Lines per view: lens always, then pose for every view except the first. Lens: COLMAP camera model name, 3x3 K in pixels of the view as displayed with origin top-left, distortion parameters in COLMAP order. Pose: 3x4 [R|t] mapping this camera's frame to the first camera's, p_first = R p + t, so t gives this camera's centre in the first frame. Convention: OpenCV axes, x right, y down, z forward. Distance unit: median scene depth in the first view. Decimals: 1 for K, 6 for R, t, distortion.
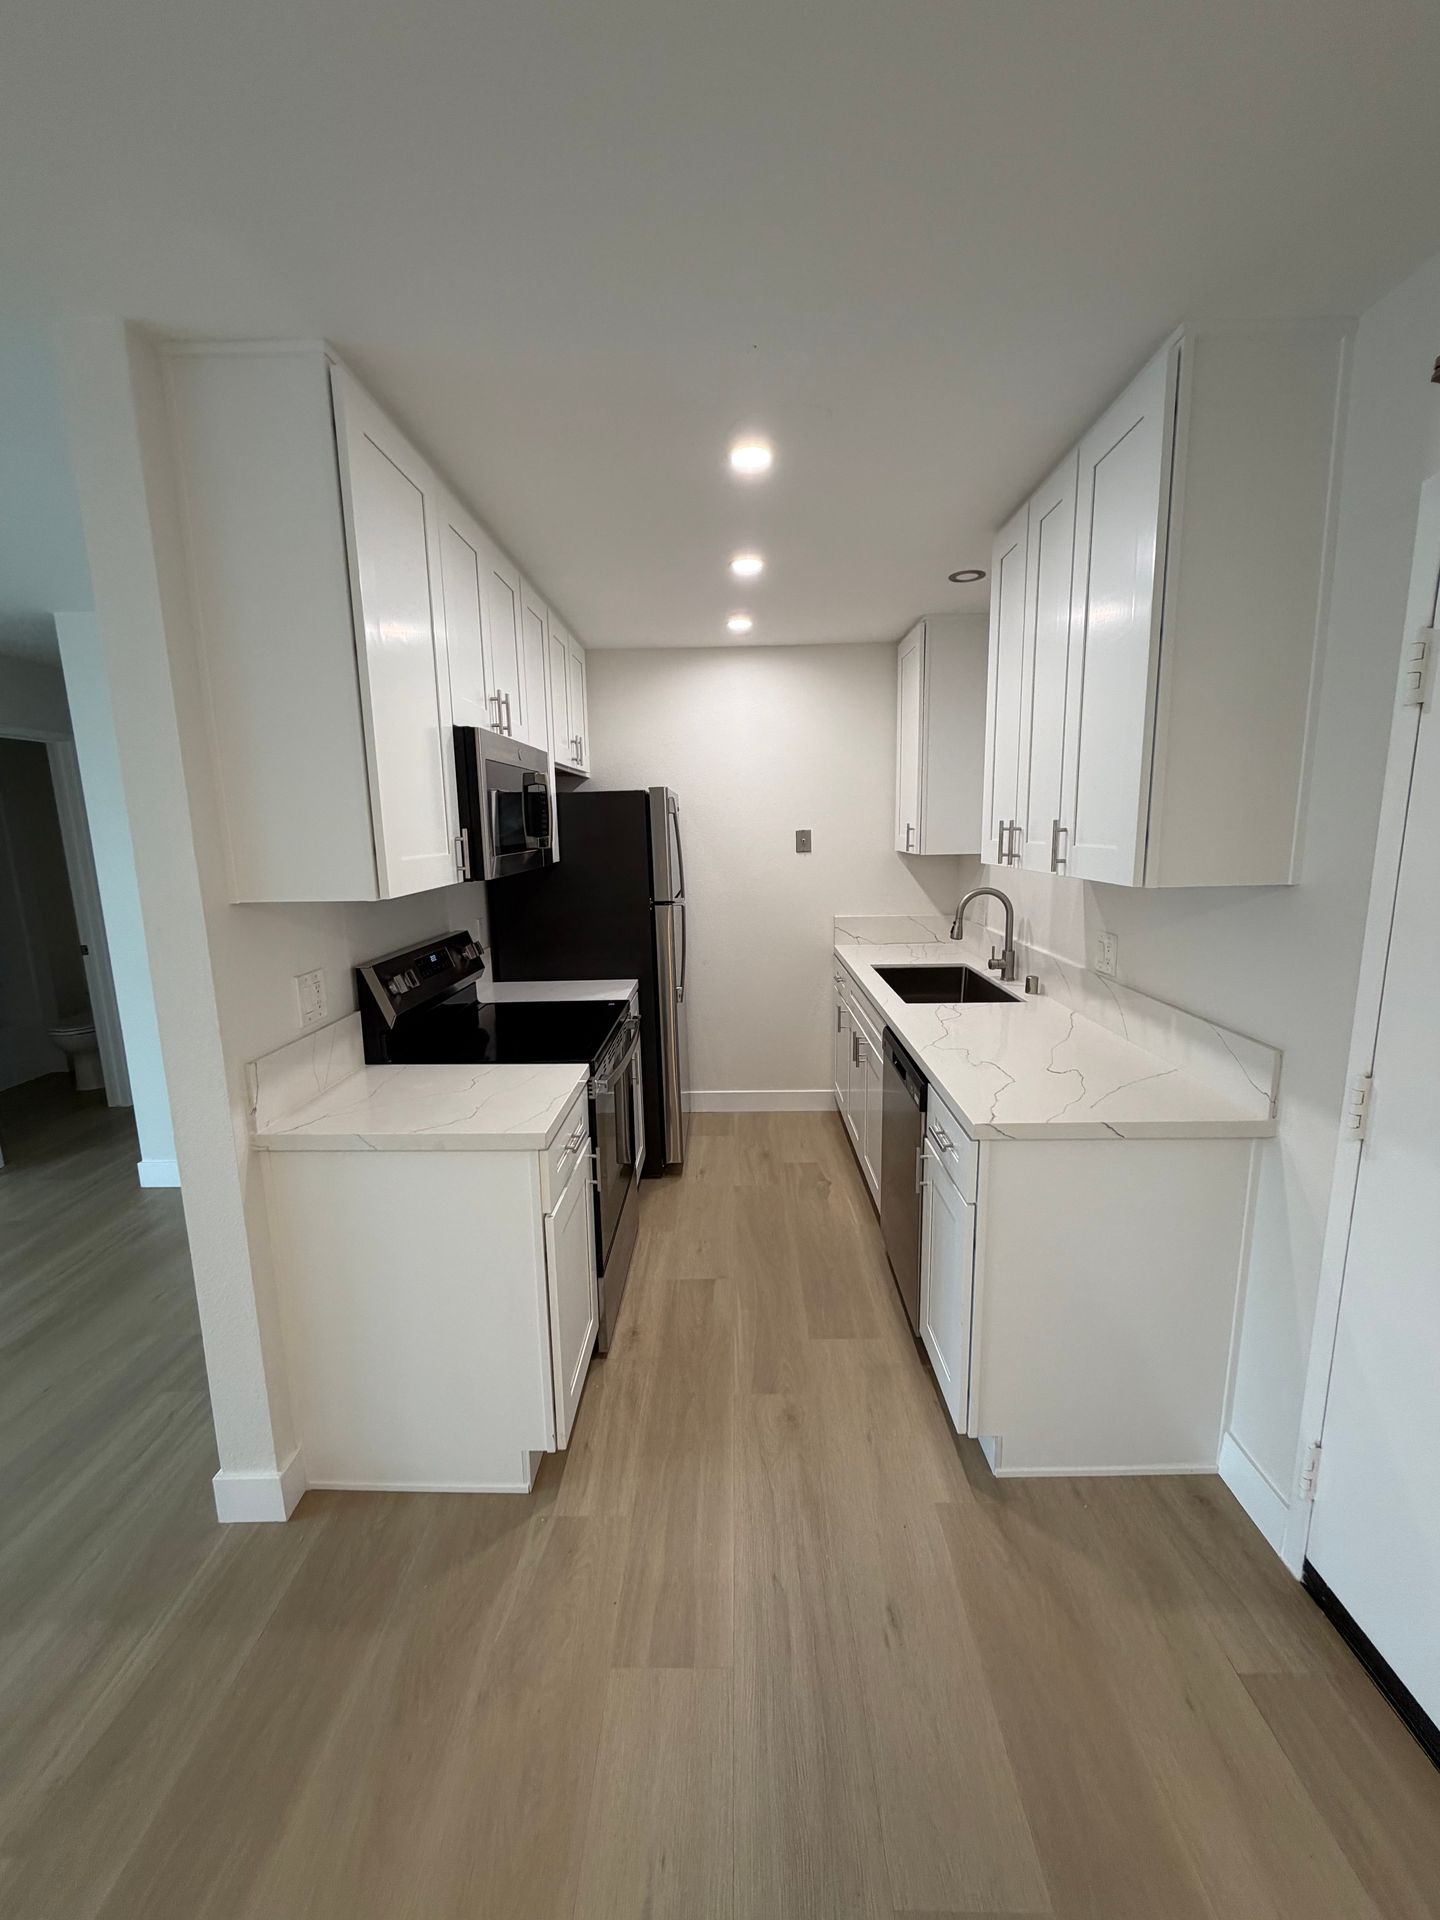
lens RADIAL K [[763.7, 0, 721.9], [0, 763.7, 959.4], [0, 0, 1]] dist [-0.000937, 0.000082]
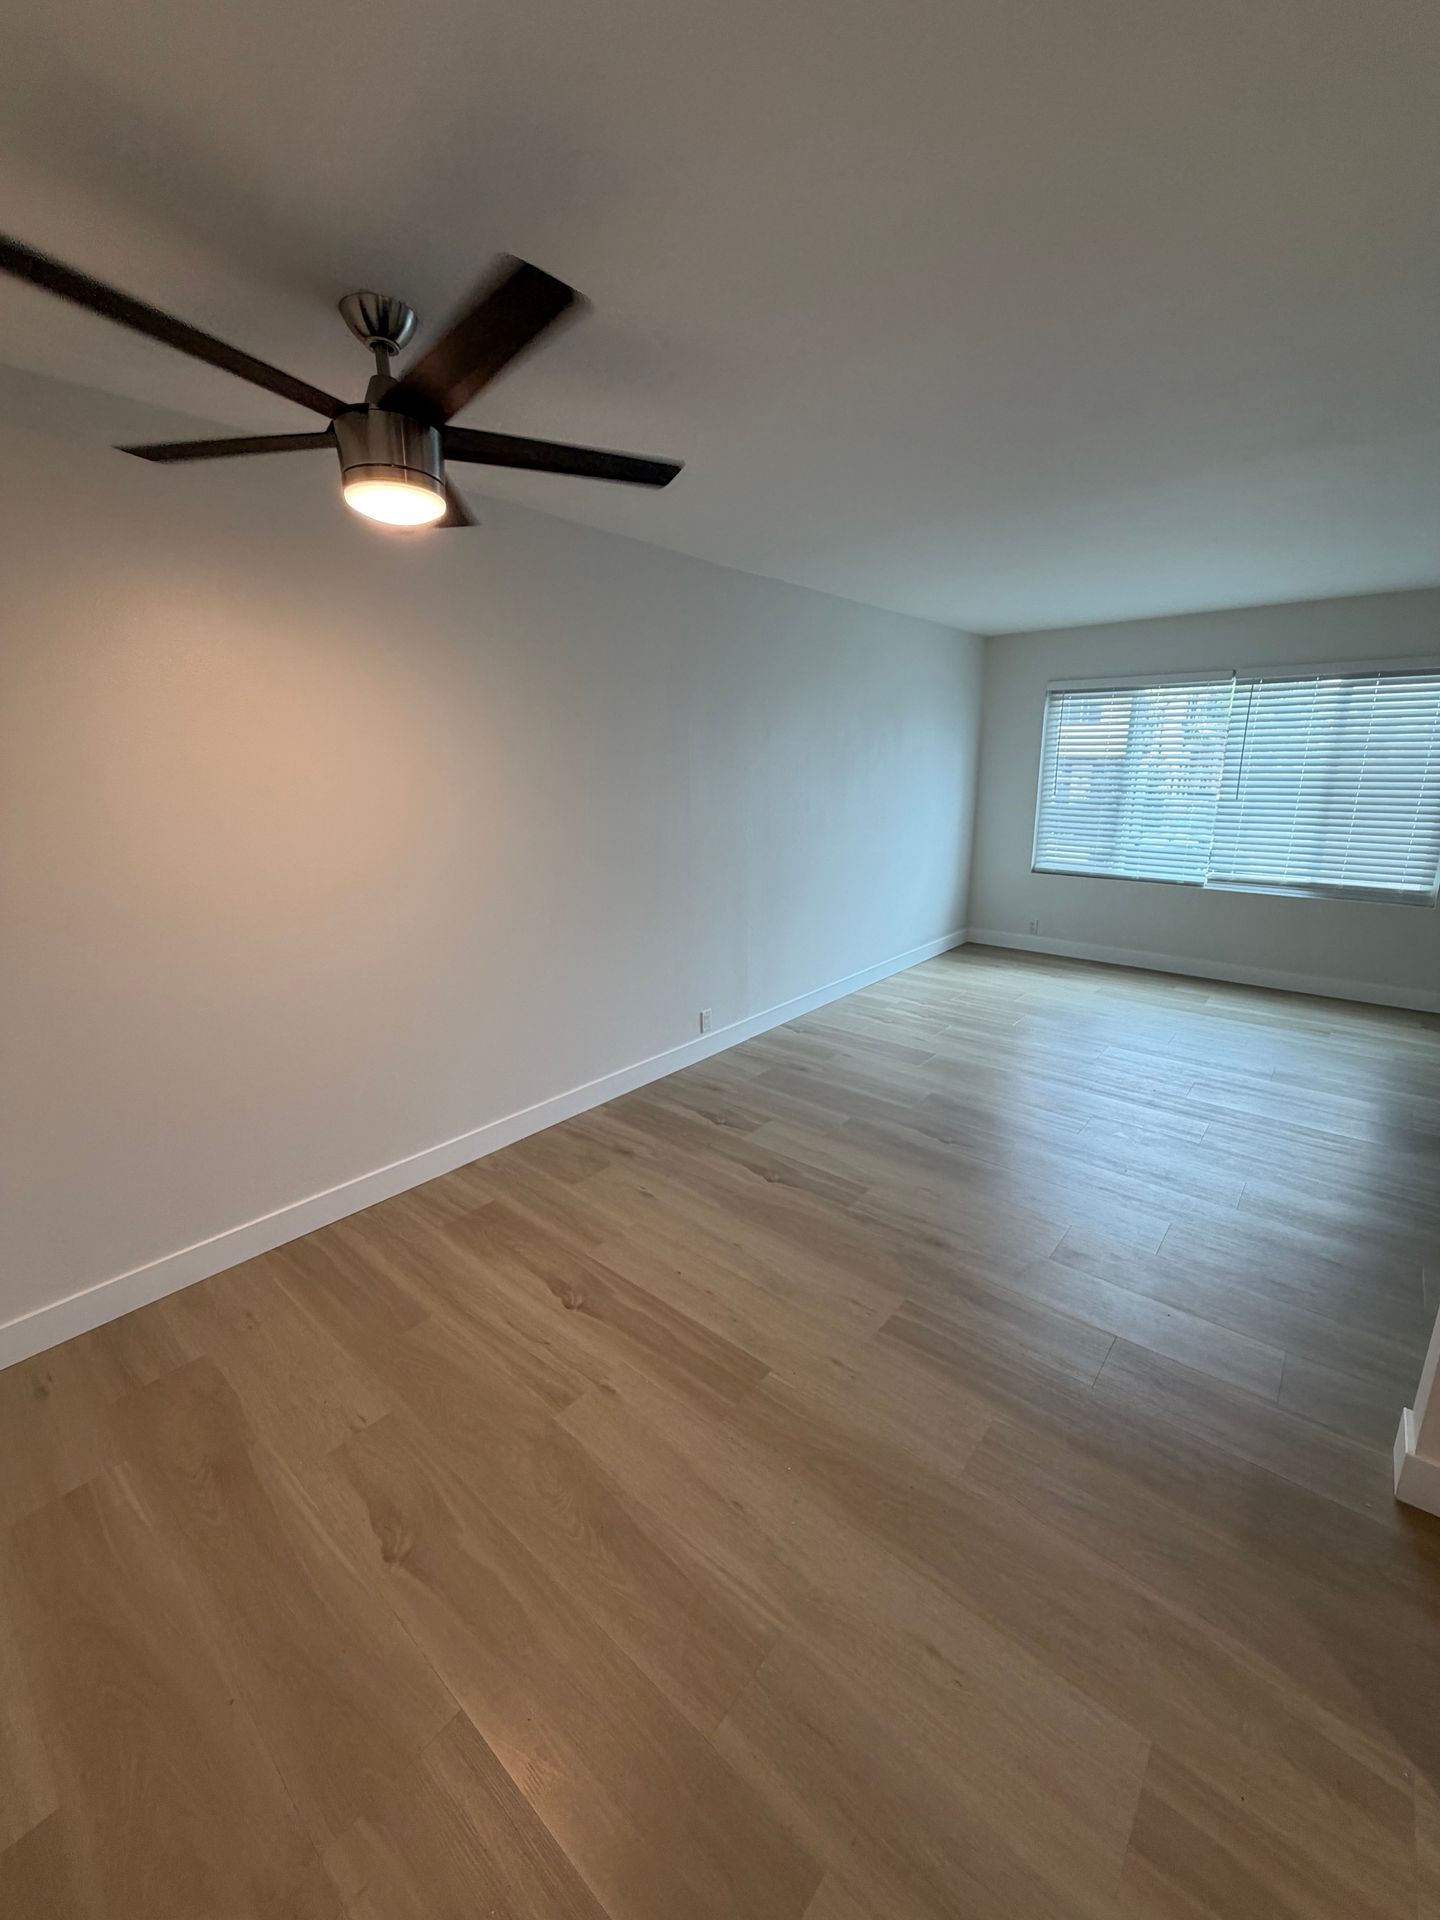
lens RADIAL K [[763.7, 0, 718.6], [0, 763.7, 957.1], [0, 0, 1]] dist [-0.000937, 0.000082]
pose [[-0.635722, 0.214221, -0.741598, 0.372270], [-0.112385, 0.924798, 0.363481, -0.088364], [0.763693, 0.314417, -0.563839, 0.507760]]
